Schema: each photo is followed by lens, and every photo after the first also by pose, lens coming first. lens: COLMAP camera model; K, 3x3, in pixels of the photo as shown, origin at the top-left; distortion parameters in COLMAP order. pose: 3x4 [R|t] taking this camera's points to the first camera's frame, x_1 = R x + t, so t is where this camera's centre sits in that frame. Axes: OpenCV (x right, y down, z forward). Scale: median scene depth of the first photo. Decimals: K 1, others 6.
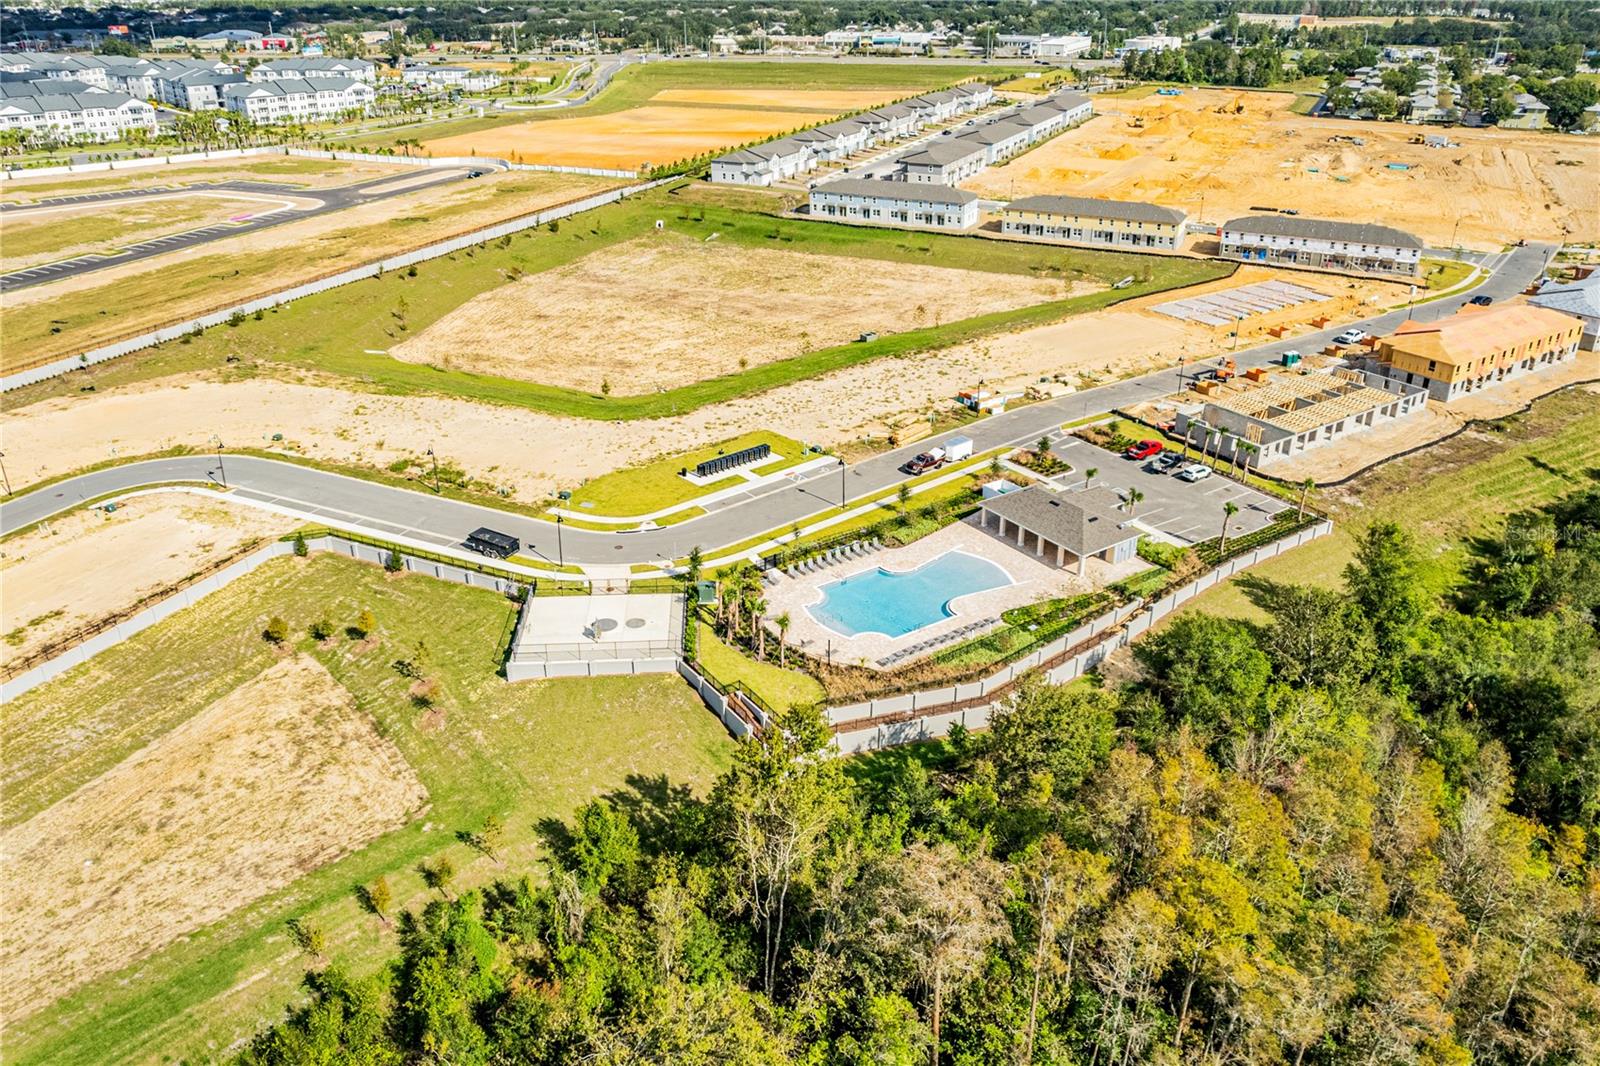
lens RADIAL K [[1230.1, 0, 800.0], [0, 1230.1, 533.0], [0, 0, 1]] dist [-0.093466, 0.076900]
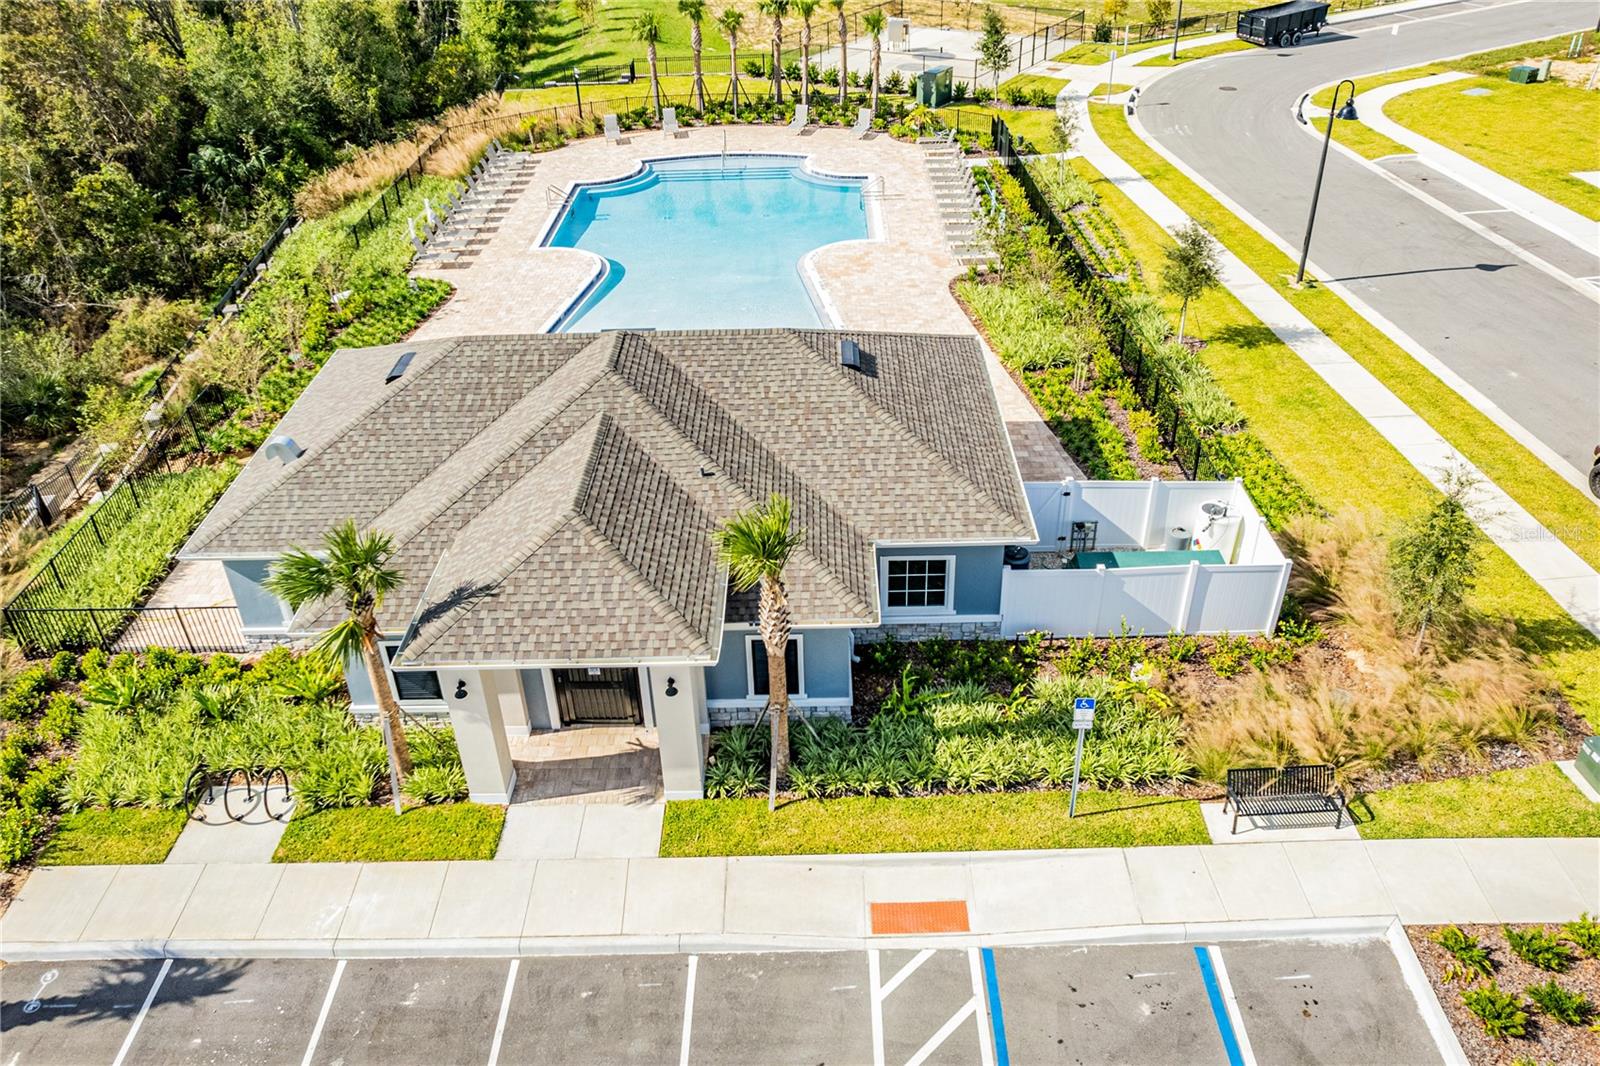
lens RADIAL K [[1230.1, 0, 800.0], [0, 1230.1, 533.0], [0, 0, 1]] dist [-0.093466, 0.076900]
pose [[-0.573326, 0.451760, -0.683527, 0.374152], [-0.349395, 0.619789, 0.702698, -0.165255], [0.741094, 0.641696, -0.197499, 1.181843]]
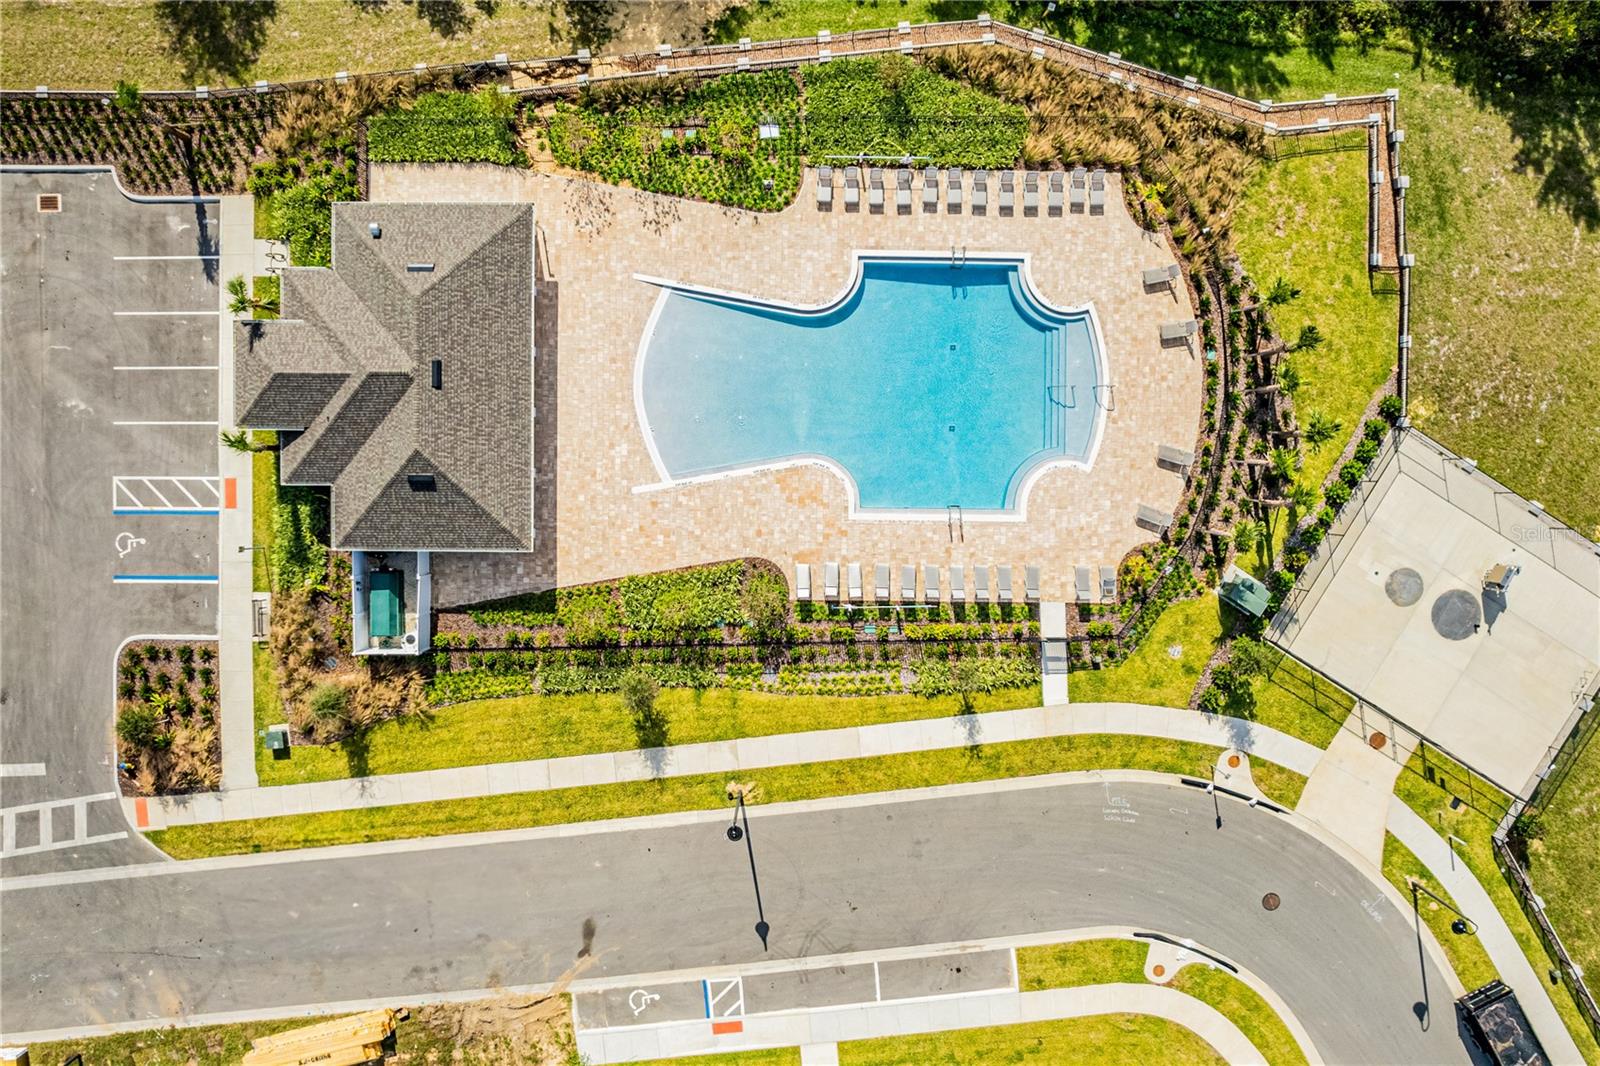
lens RADIAL K [[1230.1, 0, 800.0], [0, 1230.1, 533.0], [0, 0, 1]] dist [-0.093466, 0.076900]
pose [[-0.816909, -0.576257, -0.024224, 0.094104], [0.254723, -0.398143, 0.881248, -0.412743], [-0.517470, 0.713730, 0.472032, 0.852631]]
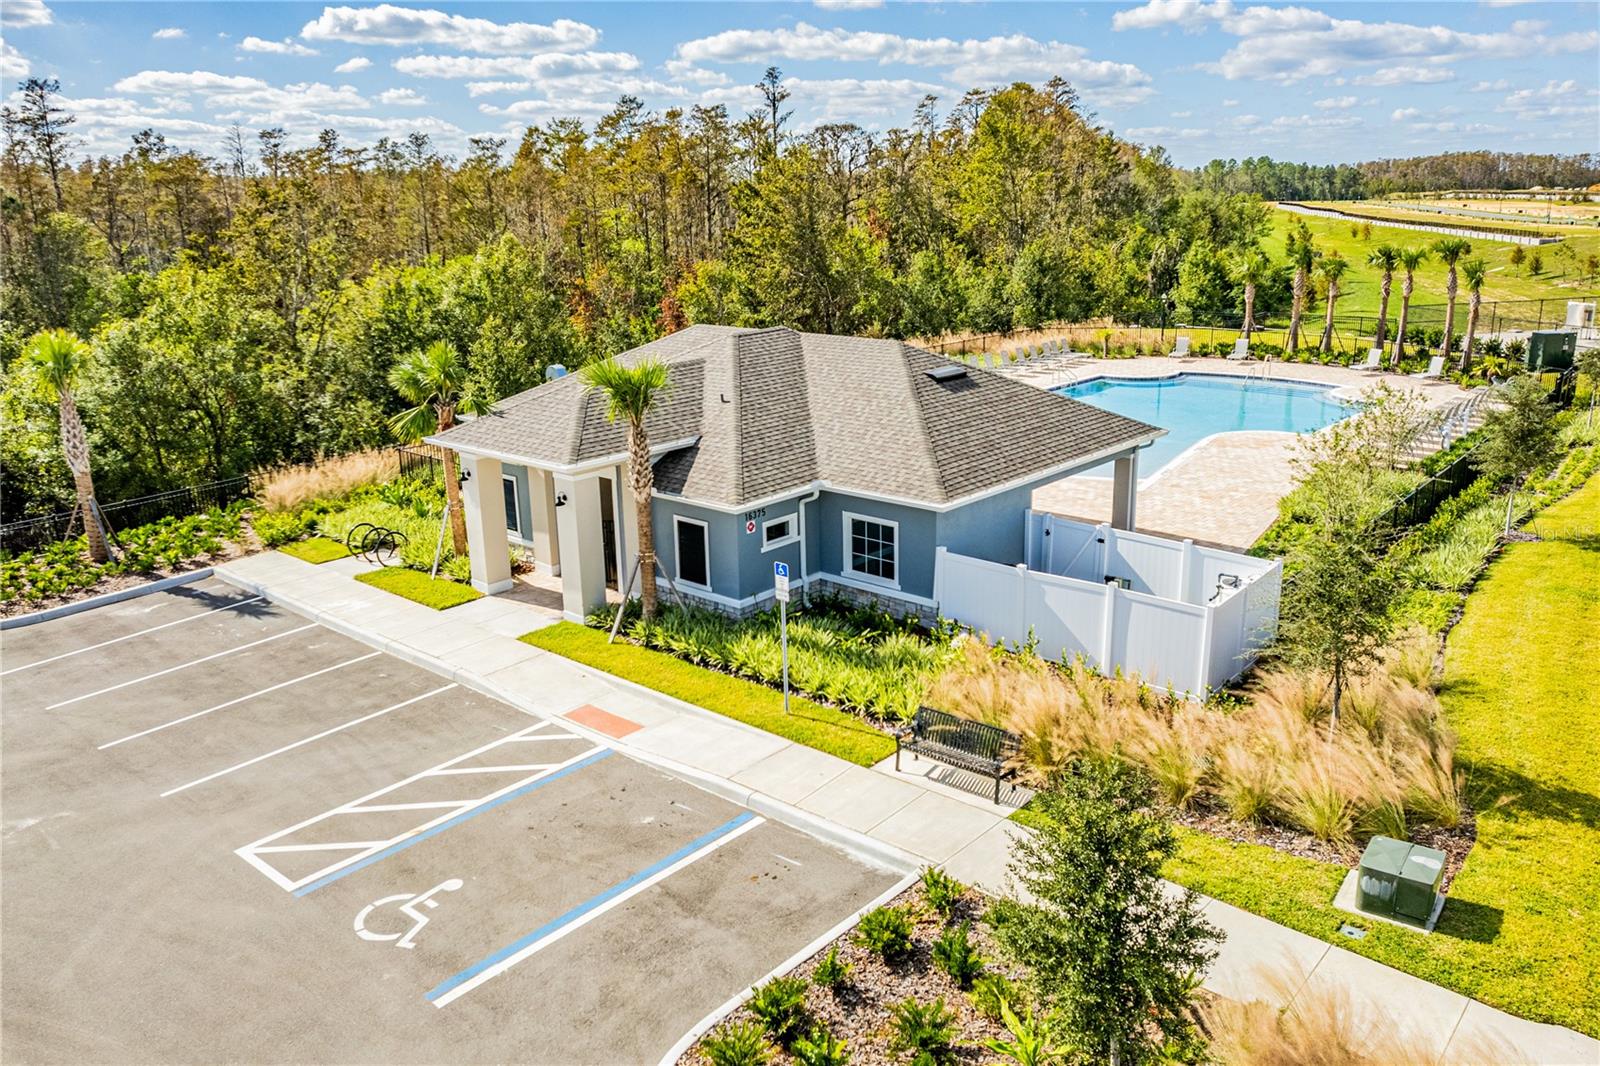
lens RADIAL K [[1230.1, 0, 800.0], [0, 1230.1, 533.0], [0, 0, 1]] dist [-0.093466, 0.076900]
pose [[-0.973514, 0.076954, -0.215287, 0.289189], [-0.088432, 0.741614, 0.664972, -0.166759], [0.210832, 0.666398, -0.715167, 1.304836]]
